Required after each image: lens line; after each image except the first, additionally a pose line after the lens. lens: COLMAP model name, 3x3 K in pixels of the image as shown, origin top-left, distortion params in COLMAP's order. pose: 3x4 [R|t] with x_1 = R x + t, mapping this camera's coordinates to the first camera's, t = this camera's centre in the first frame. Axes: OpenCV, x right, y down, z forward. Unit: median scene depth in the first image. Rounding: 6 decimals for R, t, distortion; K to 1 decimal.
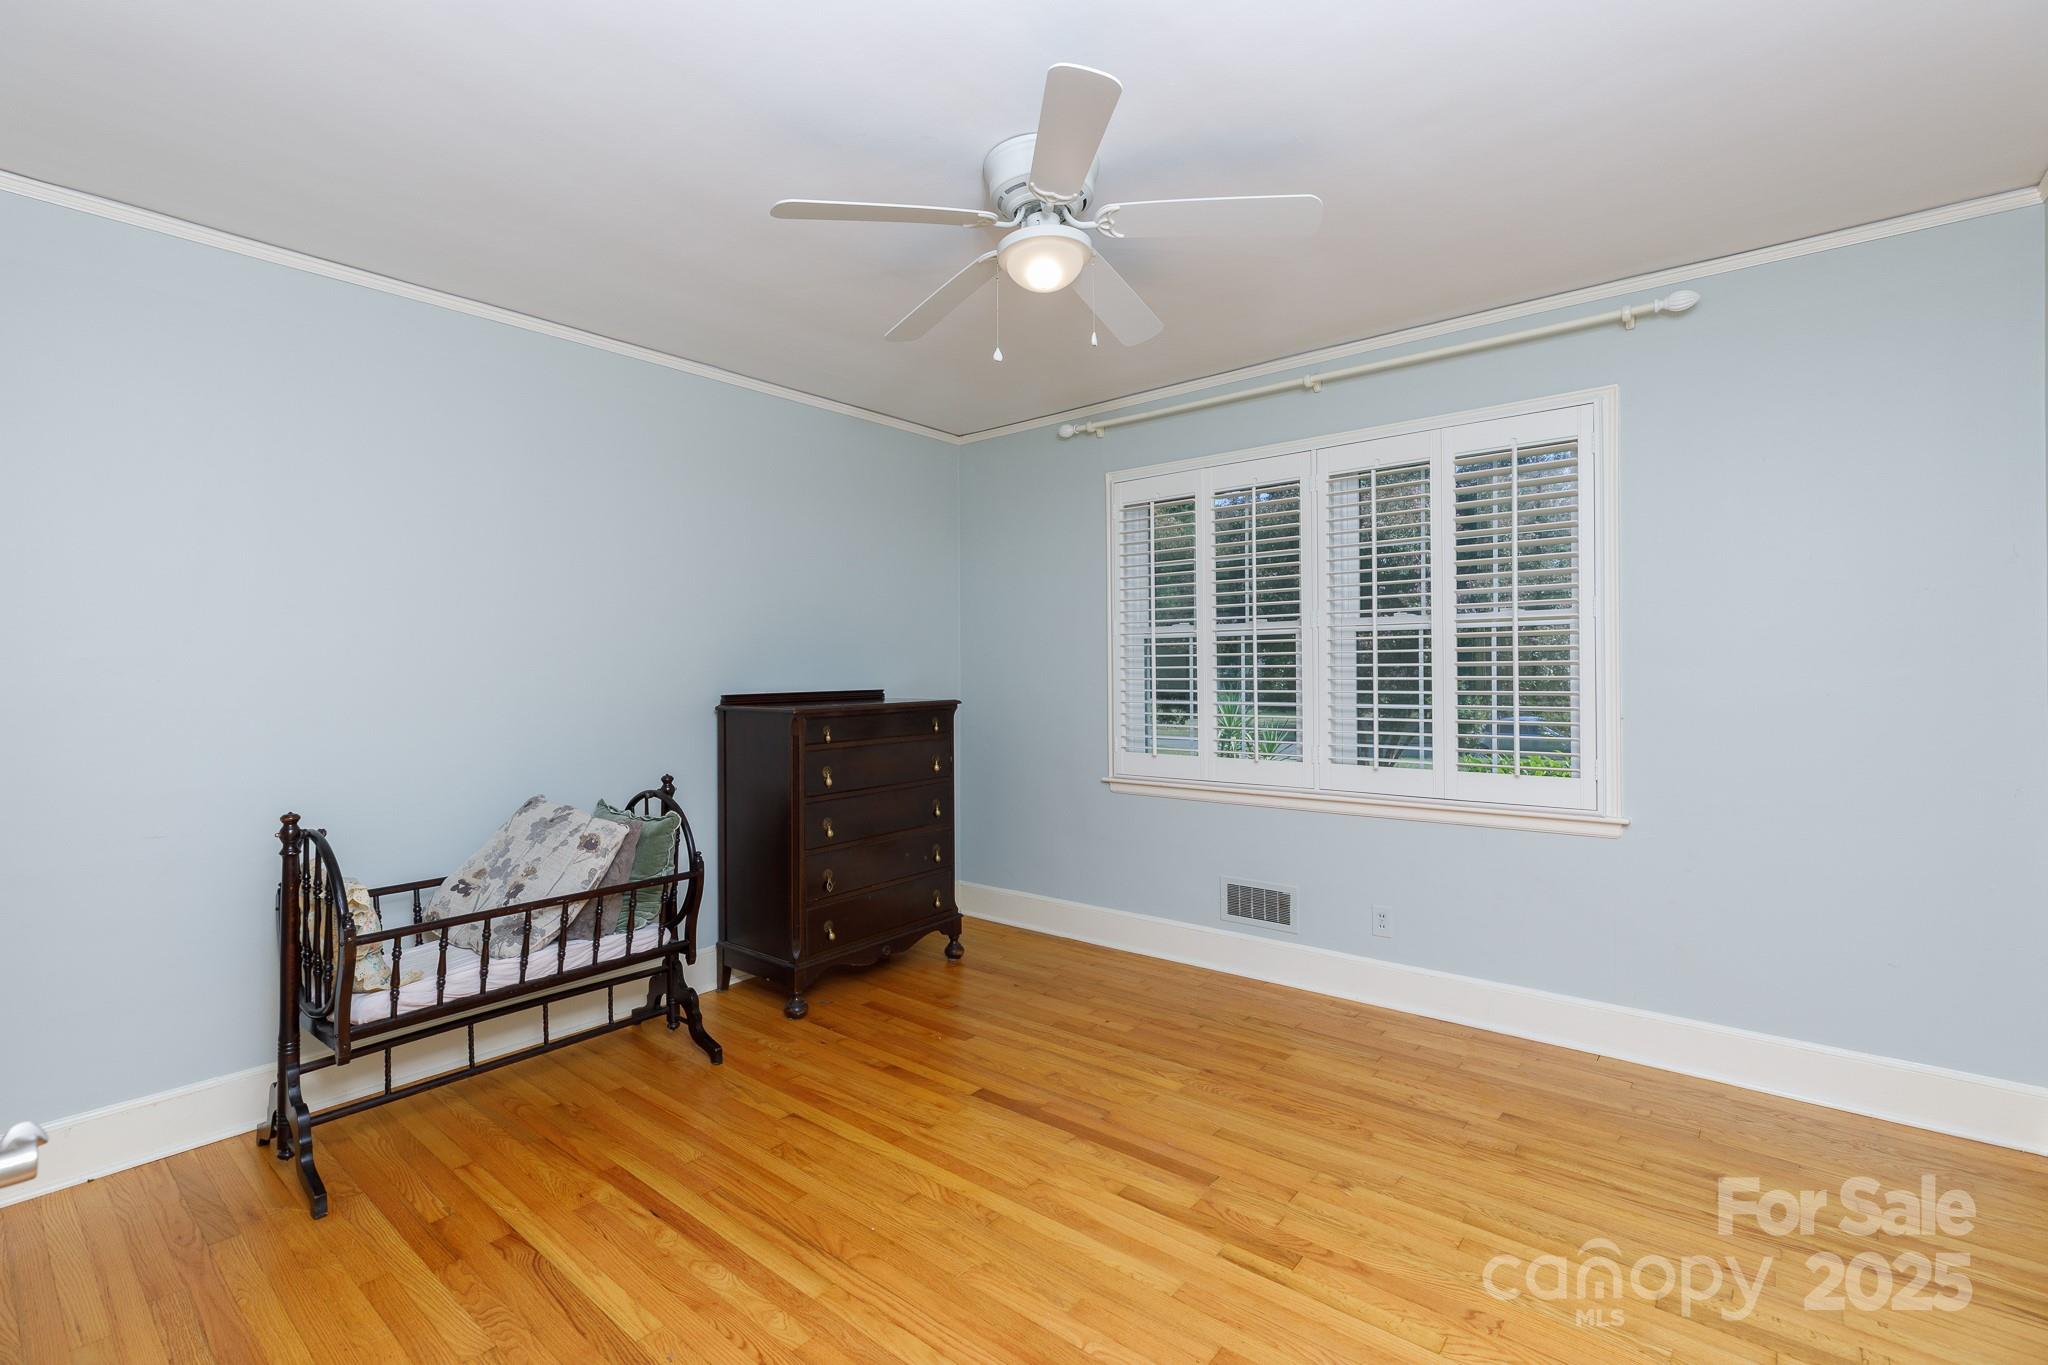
lens RADIAL K [[919.4, 0, 1028.4], [0, 919.4, 672.6], [0, 0, 1]] dist [-0.001350, 0.000015]
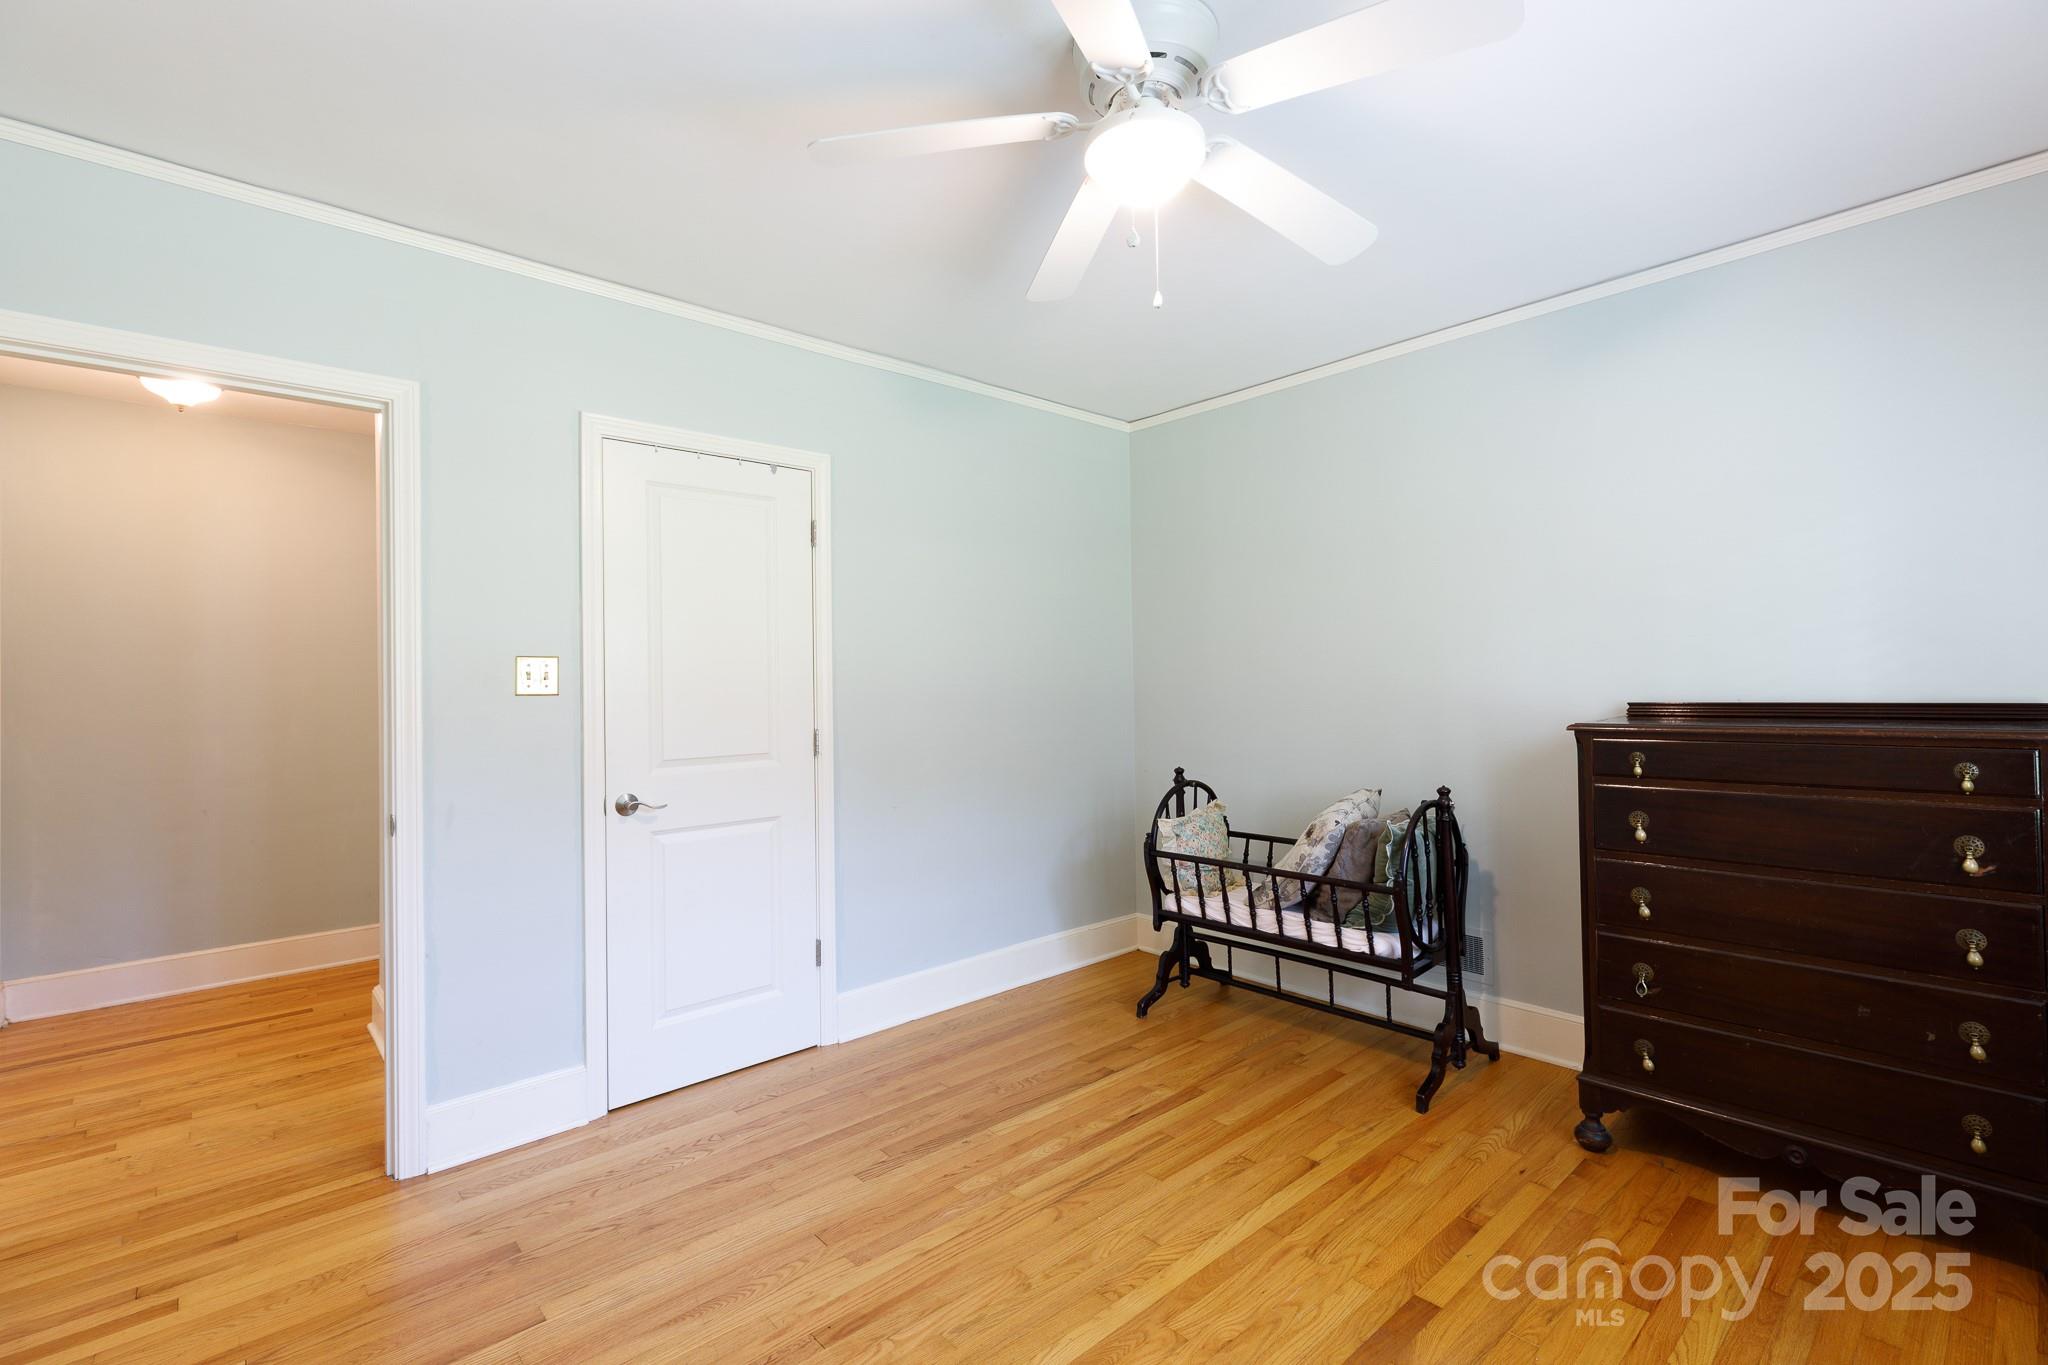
lens RADIAL K [[919.4, 0, 1029.9], [0, 919.4, 680.5], [0, 0, 1]] dist [-0.001350, 0.000015]
pose [[-0.154738, 0.006339, -0.987935, 0.717386], [0.010794, 0.999931, 0.004725, -0.004584], [0.987897, -0.009932, -0.154796, 0.907930]]
